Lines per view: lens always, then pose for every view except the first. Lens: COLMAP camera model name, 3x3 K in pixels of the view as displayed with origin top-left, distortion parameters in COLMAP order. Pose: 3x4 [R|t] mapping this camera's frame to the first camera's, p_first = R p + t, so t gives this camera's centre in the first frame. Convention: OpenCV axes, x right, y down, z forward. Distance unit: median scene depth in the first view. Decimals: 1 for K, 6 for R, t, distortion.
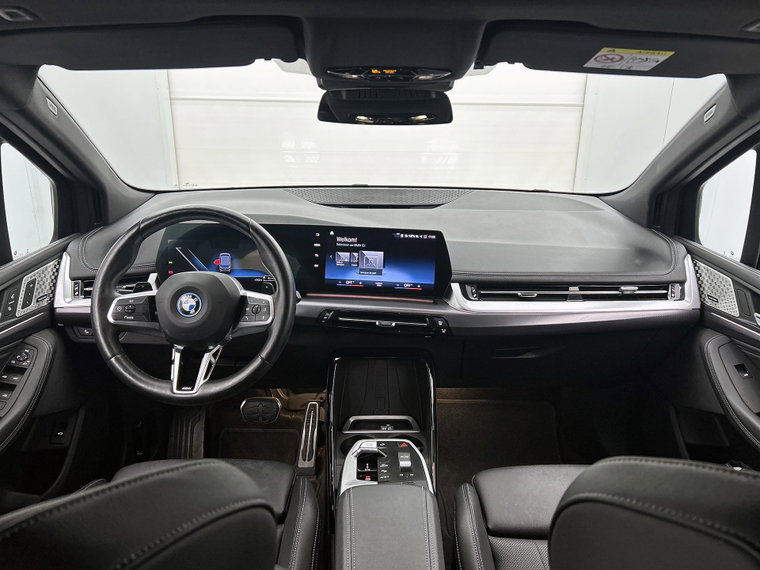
lens RADIAL K [[568.0, 0, 388.6], [0, 568.0, 283.0], [0, 0, 1]] dist [-0.004173, -0.003421]
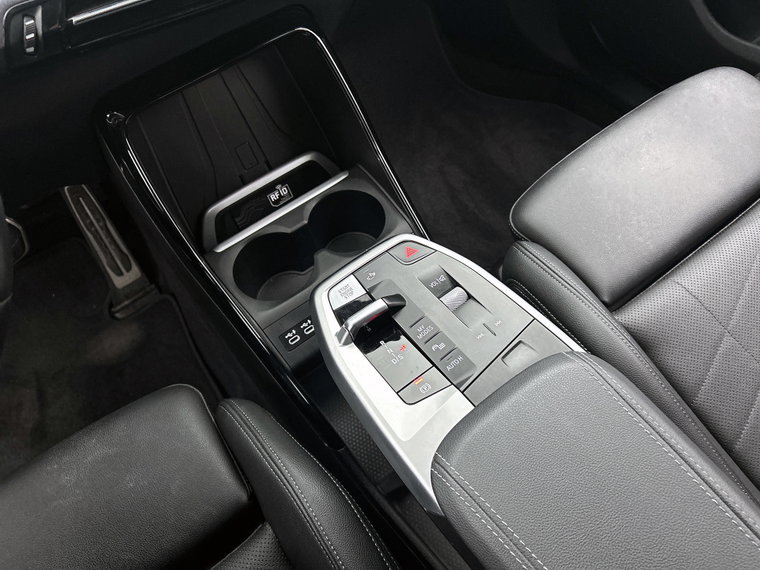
lens RADIAL K [[575.8, 0, 380.0], [0, 575.8, 285.0], [0, 0, 1]] dist [-0.009542, -0.003027]
pose [[0.817895, -0.527235, 0.230371, -0.098850], [0.259553, 0.695429, 0.670083, -0.006803], [-0.513498, -0.488264, 0.705633, 0.603229]]
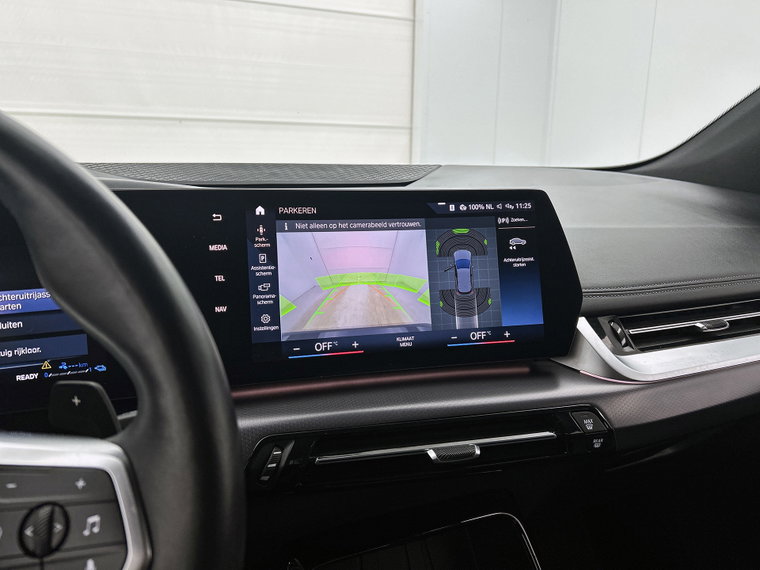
lens RADIAL K [[575.8, 0, 380.0], [0, 575.8, 285.0], [0, 0, 1]] dist [-0.009542, -0.003027]
pose [[0.929047, -0.082803, 0.360577, -0.165105], [0.119476, 0.989561, -0.080594, -0.006556], [-0.350140, 0.117955, 0.929241, 0.667550]]
